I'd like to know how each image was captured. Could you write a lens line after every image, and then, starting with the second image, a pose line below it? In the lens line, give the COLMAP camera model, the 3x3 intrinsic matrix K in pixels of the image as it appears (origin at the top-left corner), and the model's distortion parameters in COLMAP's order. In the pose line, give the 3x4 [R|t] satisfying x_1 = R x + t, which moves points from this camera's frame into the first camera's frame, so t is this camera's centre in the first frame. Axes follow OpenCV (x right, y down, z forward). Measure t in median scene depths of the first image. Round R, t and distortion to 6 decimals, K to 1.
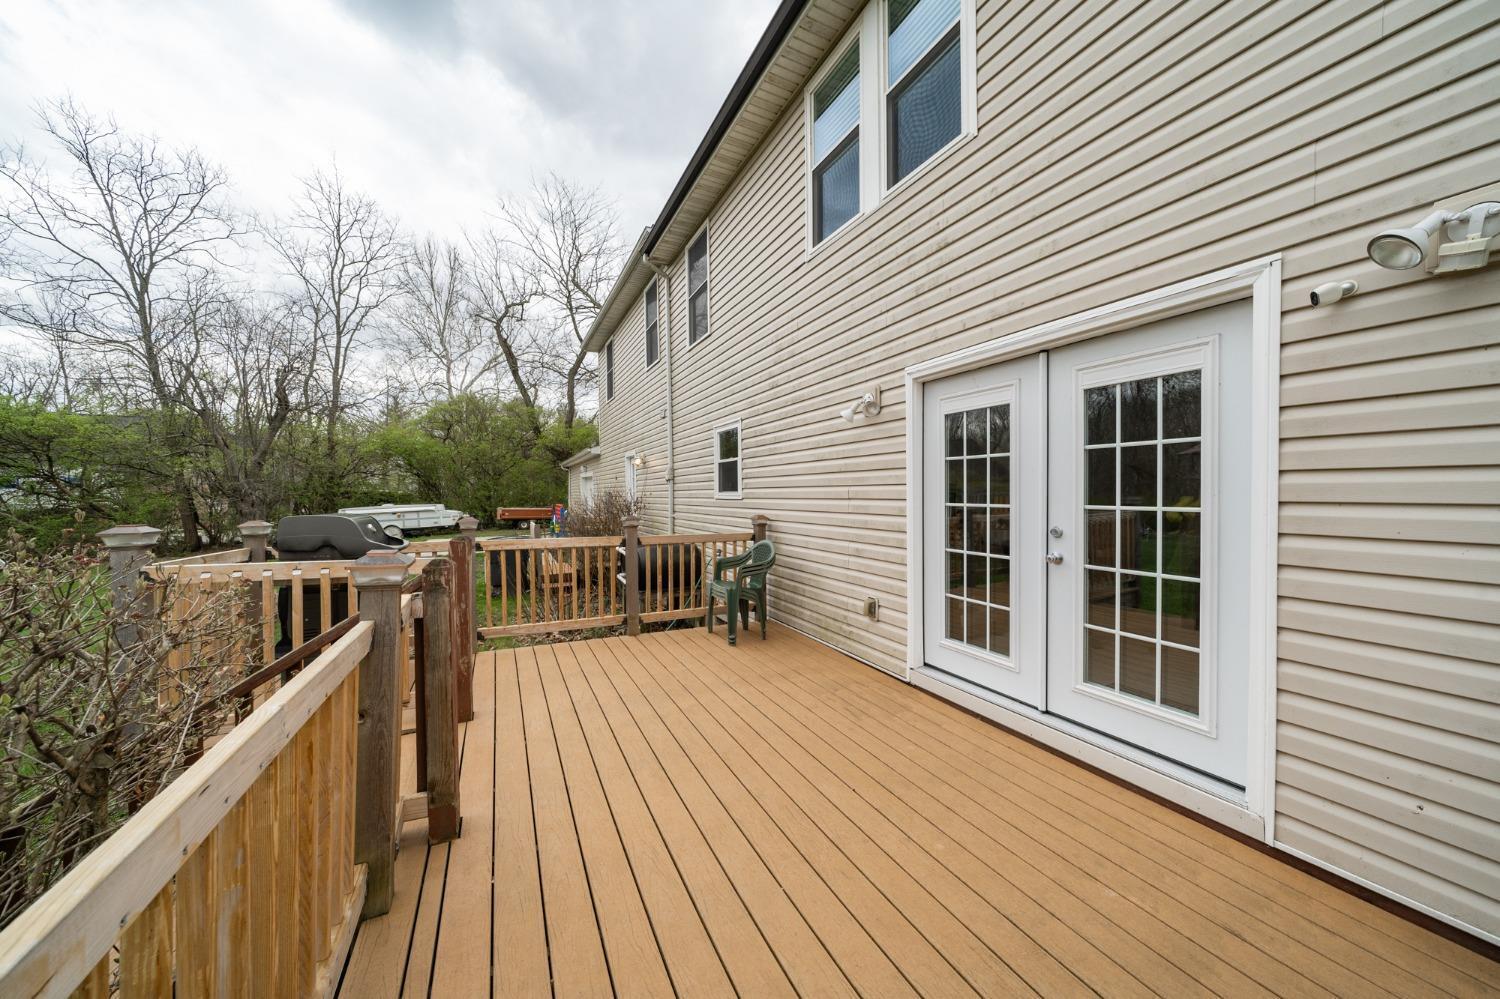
lens RADIAL K [[515.1, 0, 753.2], [0, 515.1, 496.7], [0, 0, 1]] dist [-0.006627, 0.000081]
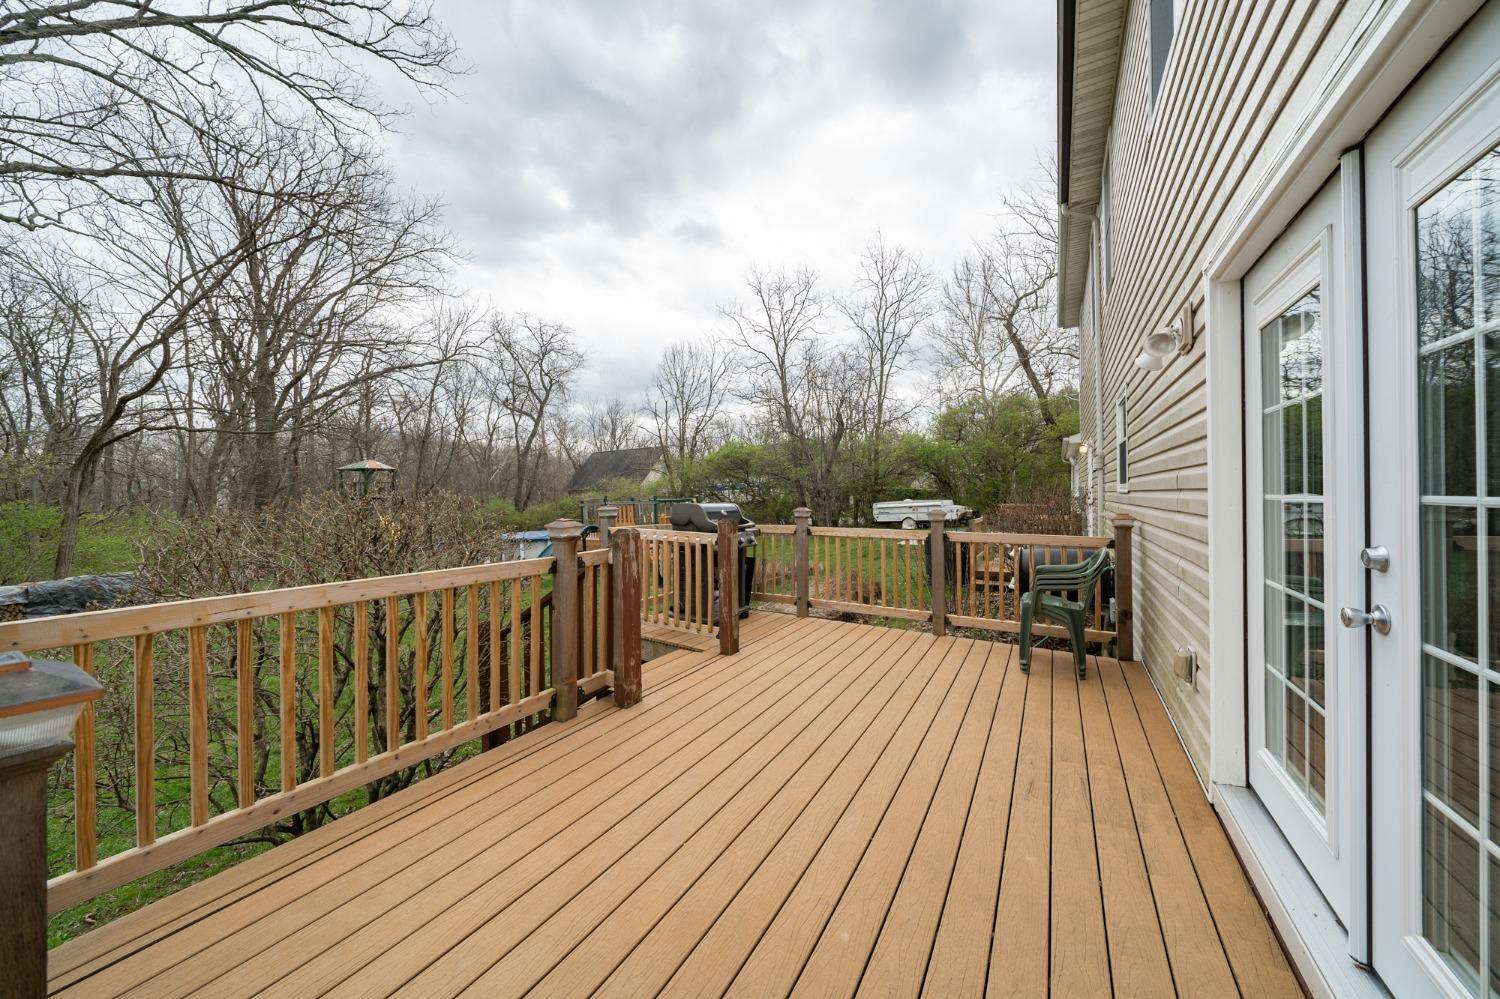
lens RADIAL K [[515.1, 0, 753.2], [0, 515.1, 496.7], [0, 0, 1]] dist [-0.006627, 0.000081]
pose [[0.547686, 0.000375, -0.836684, 0.091884], [0.004812, 0.999982, 0.003598, 0.001763], [0.836670, -0.005997, 0.547674, 0.046078]]
